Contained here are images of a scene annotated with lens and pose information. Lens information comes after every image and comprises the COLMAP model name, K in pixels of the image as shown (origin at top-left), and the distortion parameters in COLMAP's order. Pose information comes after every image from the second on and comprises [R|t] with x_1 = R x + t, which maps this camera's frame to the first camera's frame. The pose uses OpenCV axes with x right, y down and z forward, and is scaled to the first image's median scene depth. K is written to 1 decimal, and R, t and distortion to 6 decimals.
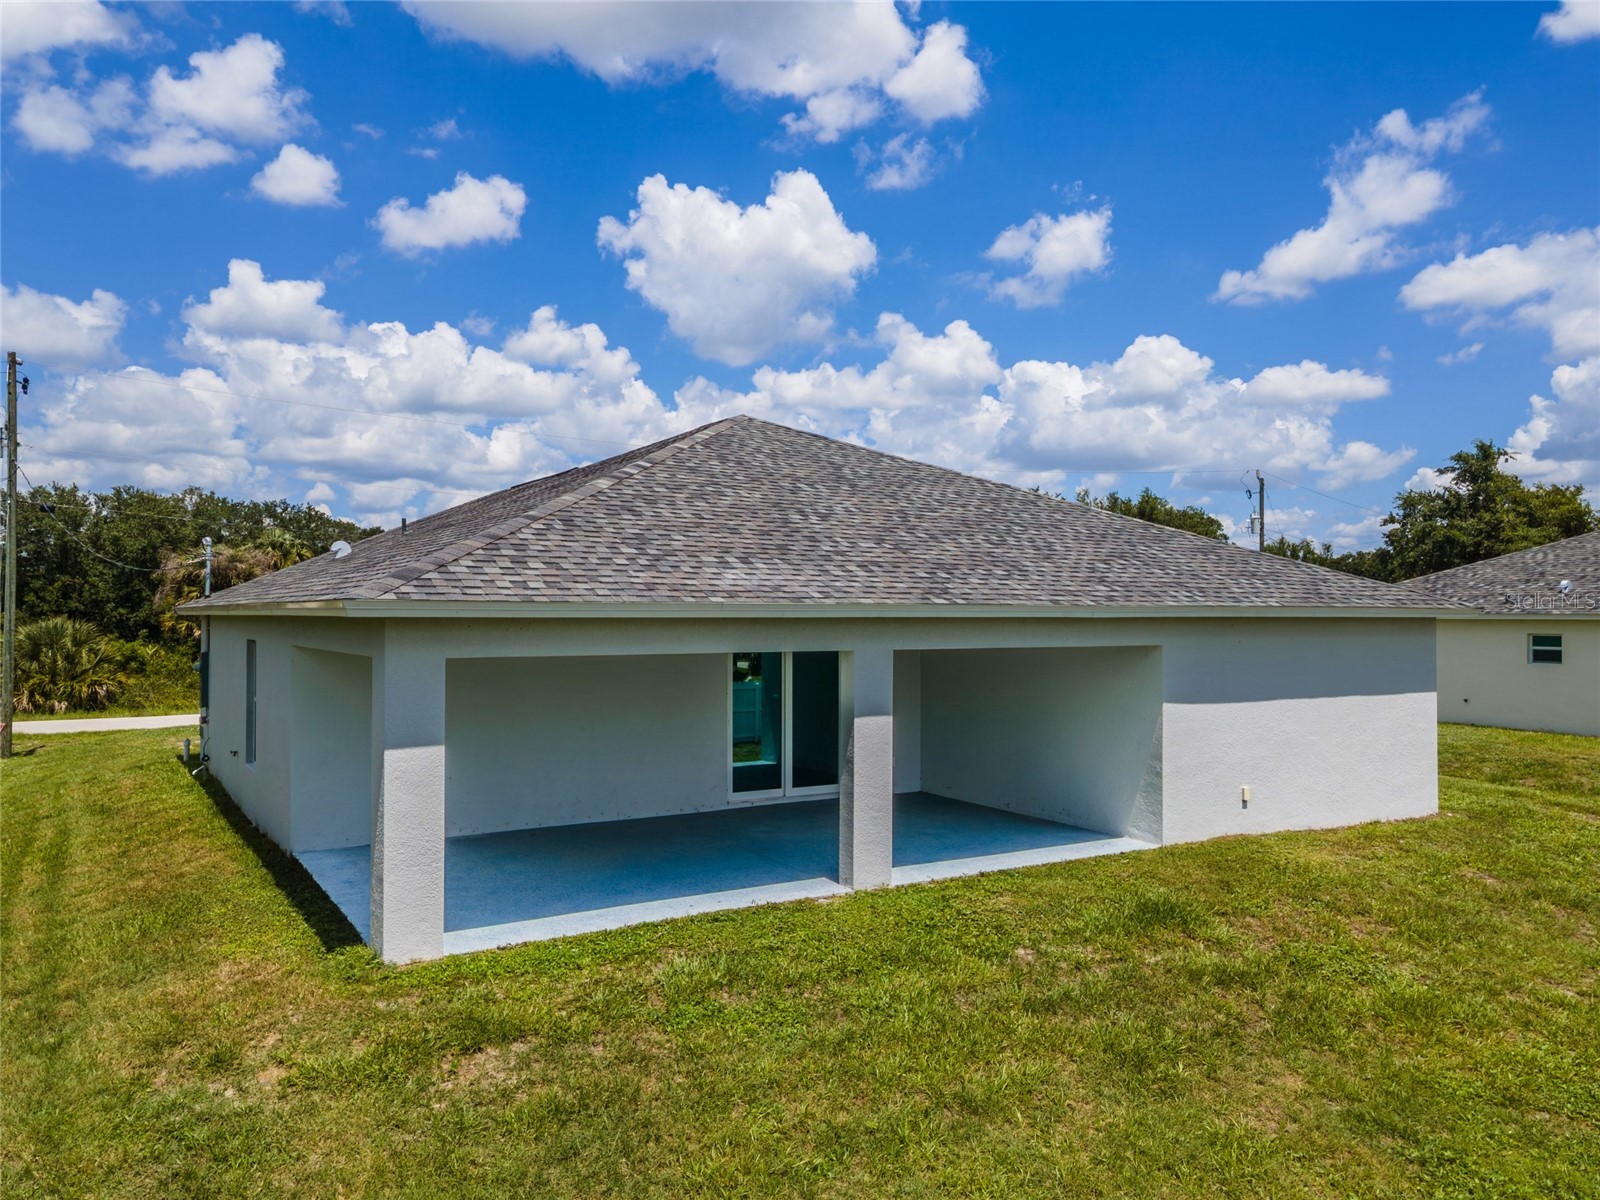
lens RADIAL K [[1166.6, 0, 794.2], [0, 1166.6, 608.6], [0, 0, 1]] dist [0.046136, 0.000181]
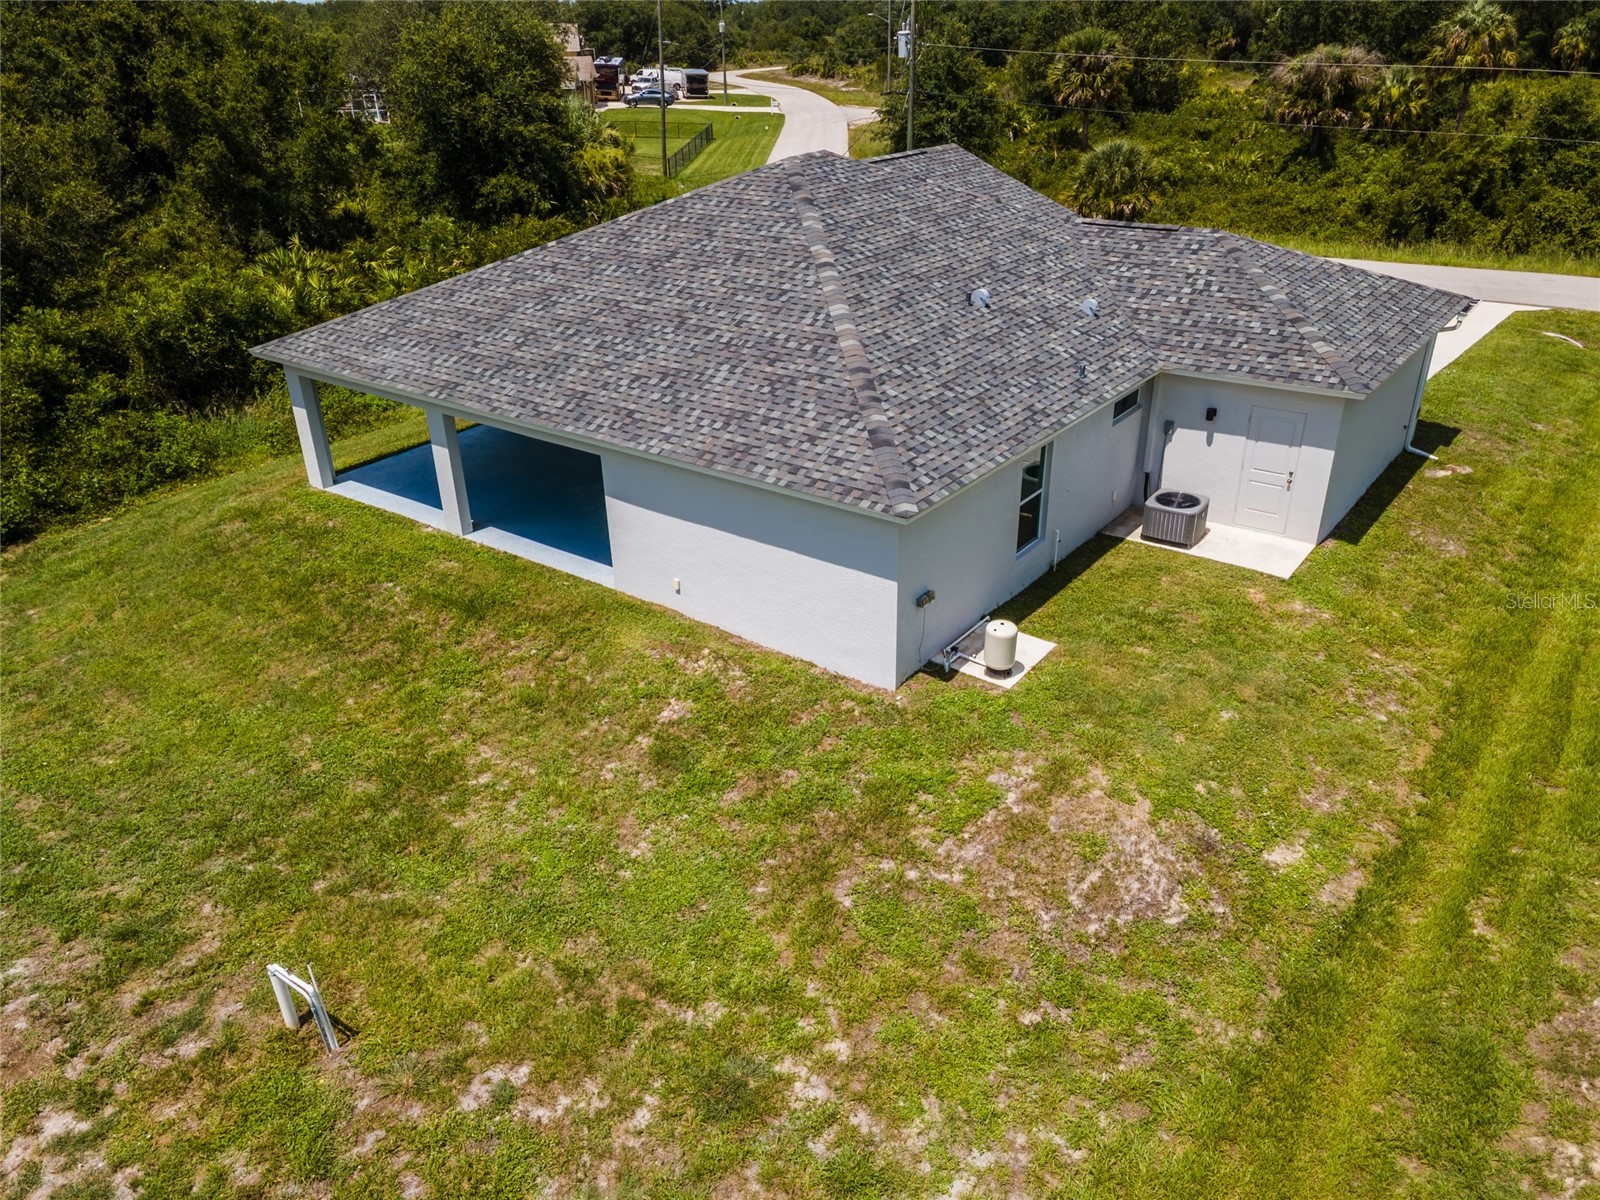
lens RADIAL K [[1166.6, 0, 797.2], [0, 1166.6, 600.7], [0, 0, 1]] dist [0.046136, 0.000181]
pose [[0.371778, 0.410072, -0.832840, 2.016749], [0.026039, 0.892186, 0.450916, -0.534233], [0.927956, -0.189327, 0.321017, 0.952389]]
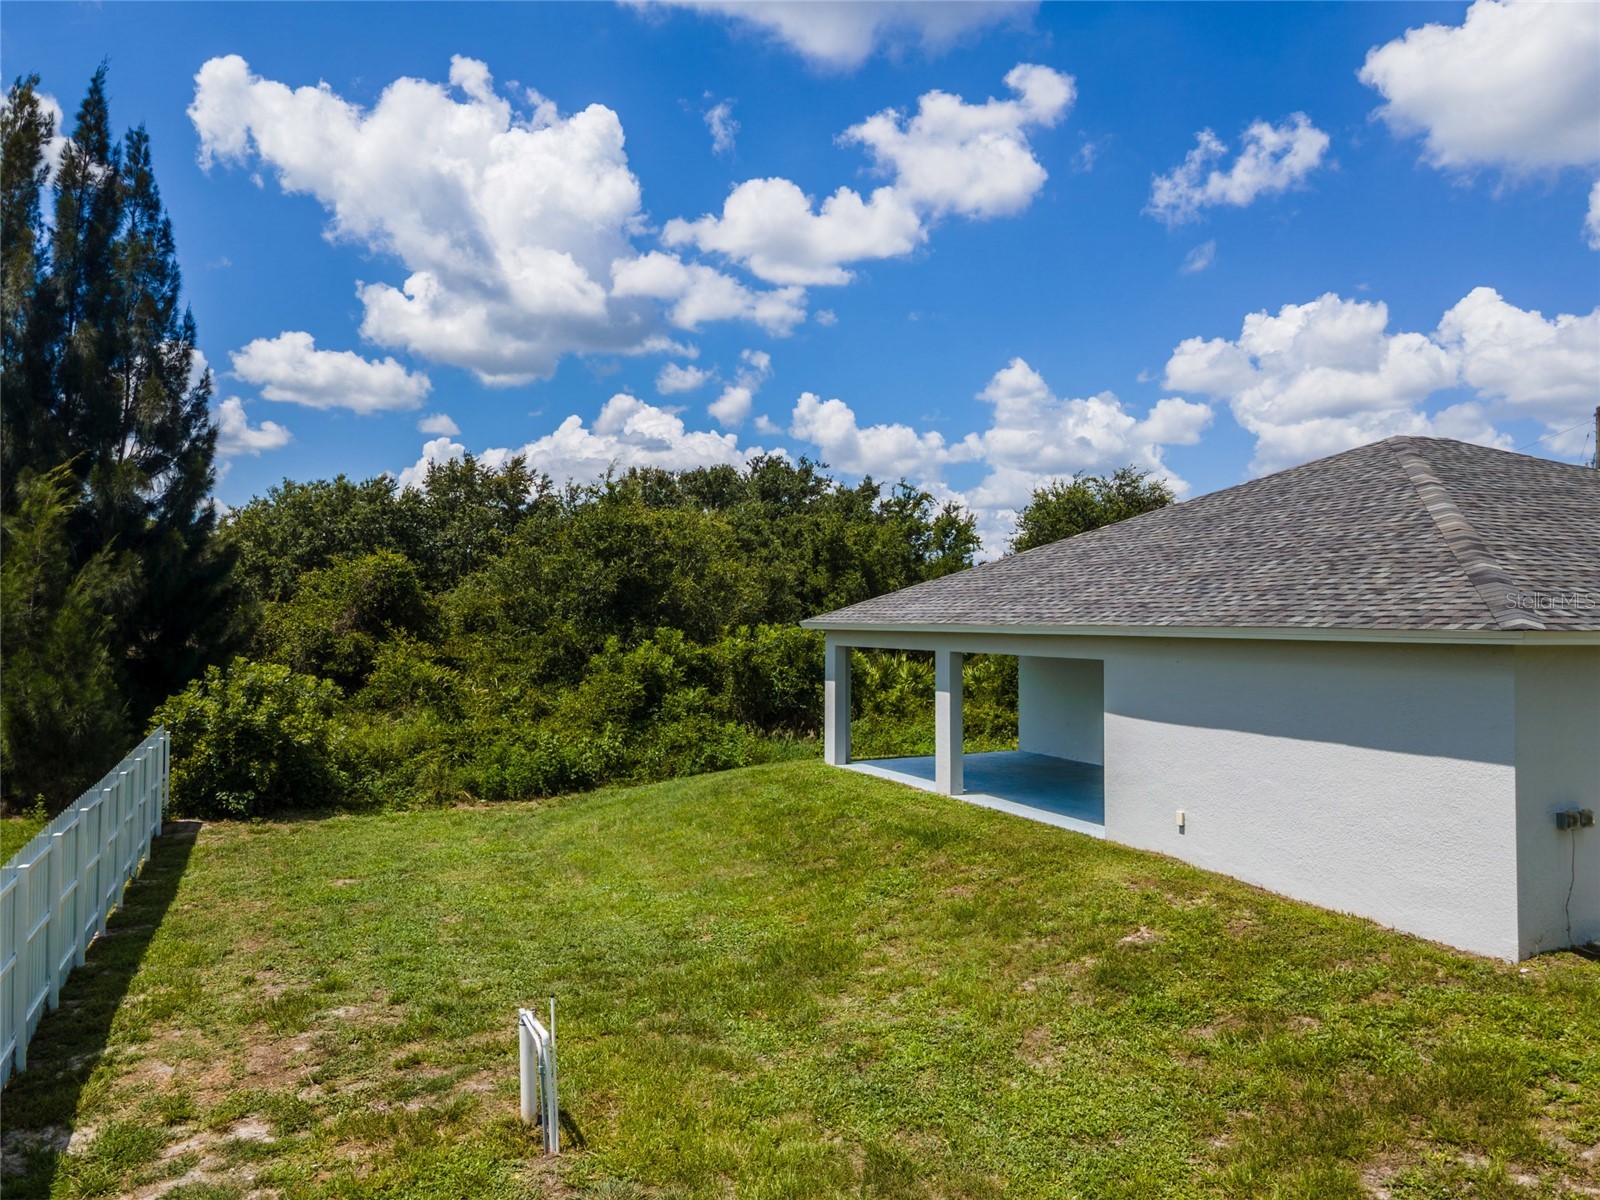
lens RADIAL K [[1166.6, 0, 797.3], [0, 1166.6, 597.6], [0, 0, 1]] dist [0.046136, 0.000181]
pose [[-0.140397, -0.021525, -0.989861, 1.867218], [-0.003133, 0.999768, -0.021296, -0.004387], [0.990090, 0.000111, -0.140431, 1.105212]]
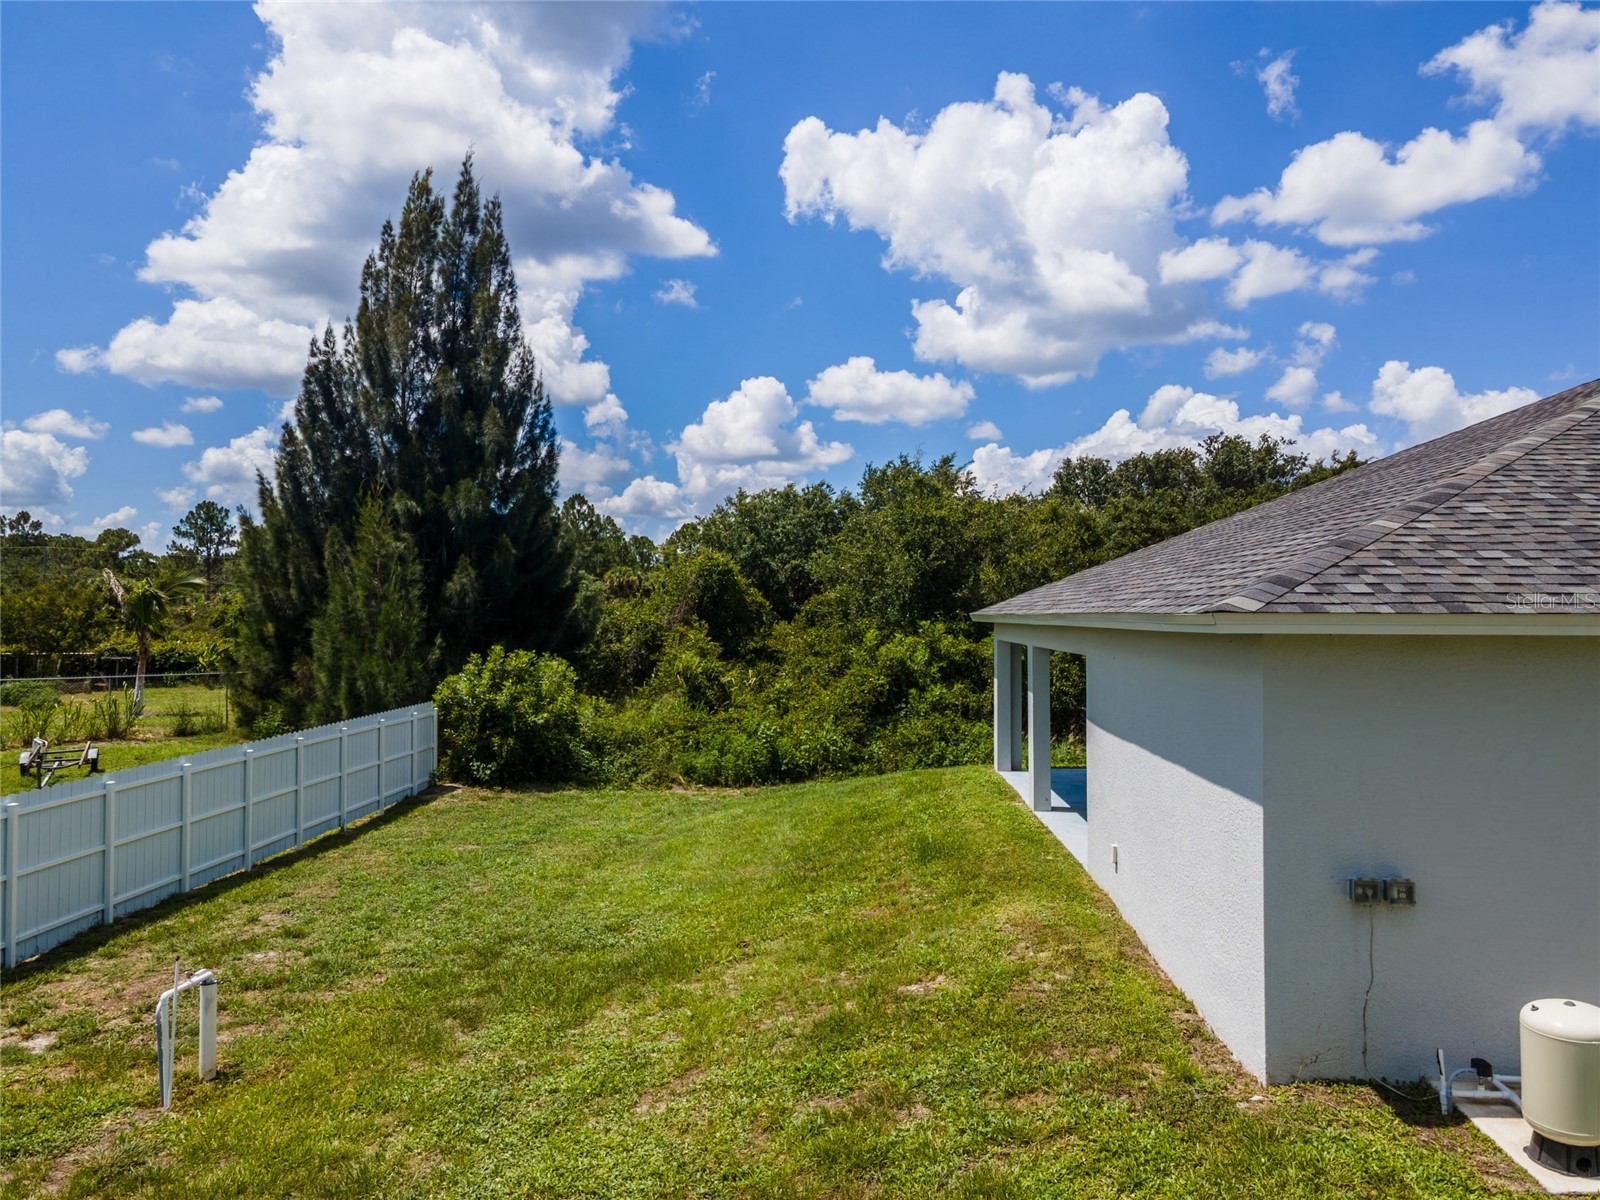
lens RADIAL K [[1166.6, 0, 795.4], [0, 1166.6, 607.5], [0, 0, 1]] dist [0.046136, 0.000181]
pose [[-0.564556, -0.010000, -0.825334, 1.535139], [-0.003565, 0.999947, -0.009677, 0.004112], [0.825387, -0.002521, -0.564562, 1.701619]]
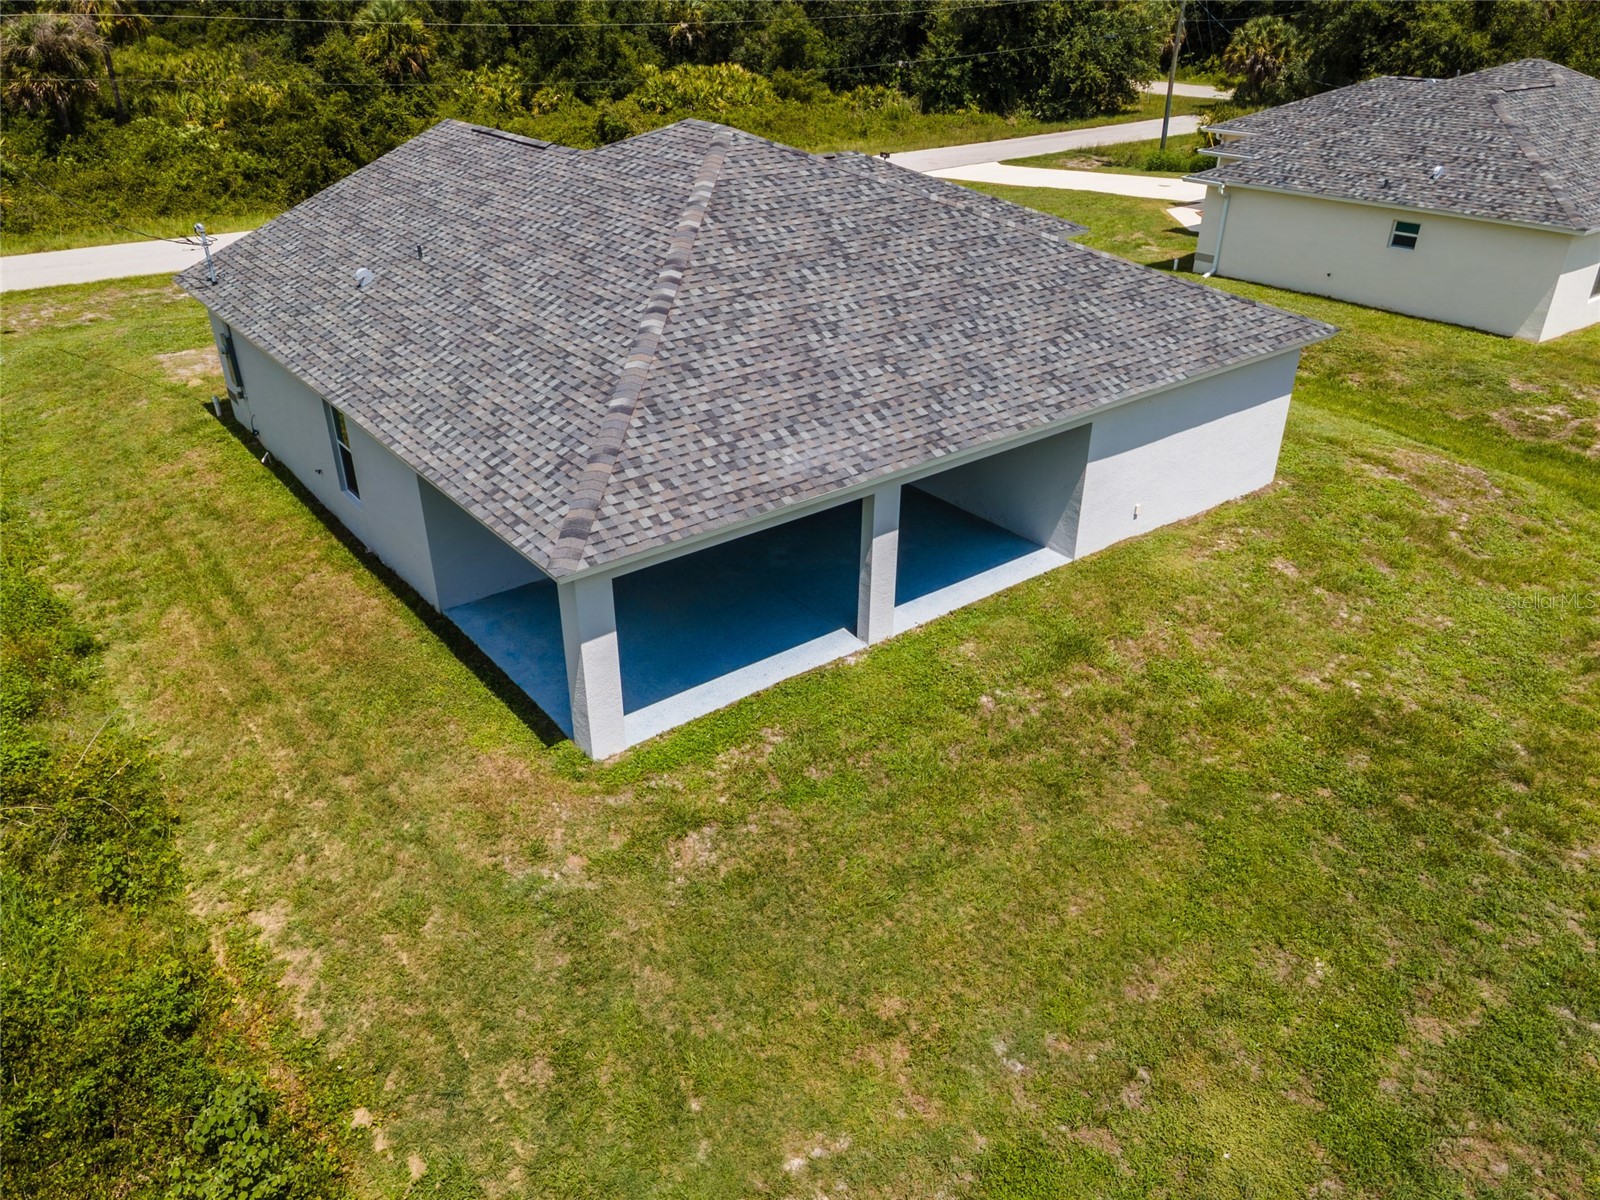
lens RADIAL K [[1166.6, 0, 796.6], [0, 1166.6, 600.7], [0, 0, 1]] dist [0.046136, 0.000181]
pose [[0.994184, -0.053544, 0.093442, -0.181596], [0.001236, 0.873261, 0.487251, -0.545866], [-0.107689, -0.484302, 0.868248, -0.235398]]
